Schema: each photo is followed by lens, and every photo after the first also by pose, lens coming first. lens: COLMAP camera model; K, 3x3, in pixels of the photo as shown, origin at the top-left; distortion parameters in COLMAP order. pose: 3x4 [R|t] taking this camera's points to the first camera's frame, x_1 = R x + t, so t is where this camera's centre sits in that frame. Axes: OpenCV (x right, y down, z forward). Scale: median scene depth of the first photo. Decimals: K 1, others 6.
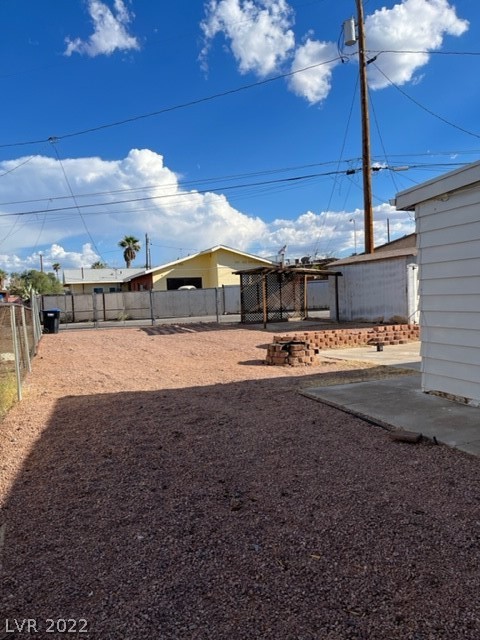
lens RADIAL K [[486.2, 0, 241.2], [0, 486.2, 304.5], [0, 0, 1]] dist [-0.005485, -0.002277]
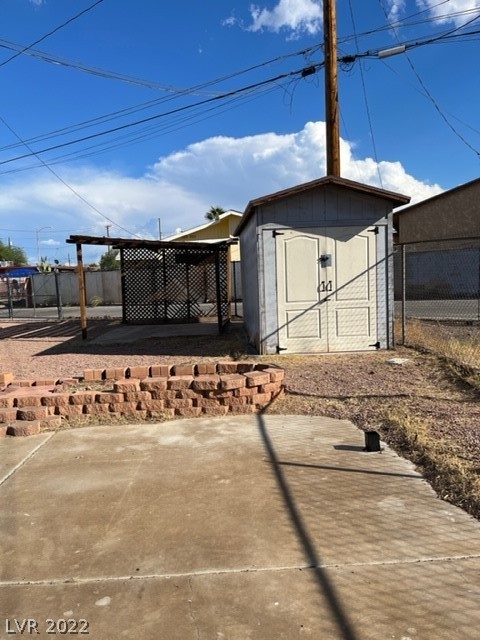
lens RADIAL K [[476.7, 0, 240.0], [0, 476.7, 320.0], [0, 0, 1]] dist [0.052343, -0.086100]
pose [[0.937223, 0.043128, -0.346054, 0.355079], [-0.012945, 0.995942, 0.089064, -0.022843], [0.348491, -0.078993, 0.933978, 0.396436]]
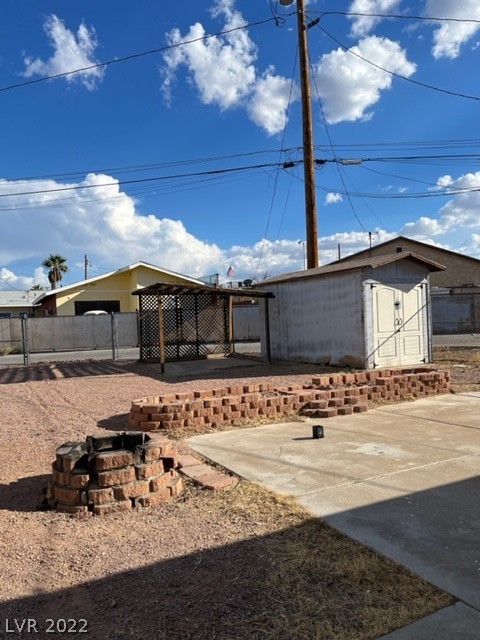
lens RADIAL K [[476.7, 0, 240.0], [0, 476.7, 320.0], [0, 0, 1]] dist [0.052343, -0.086100]
pose [[0.996279, 0.003747, 0.086110, 0.082279], [-0.002018, 0.999795, -0.020157, -0.010106], [-0.086168, 0.019908, 0.996082, 0.257264]]
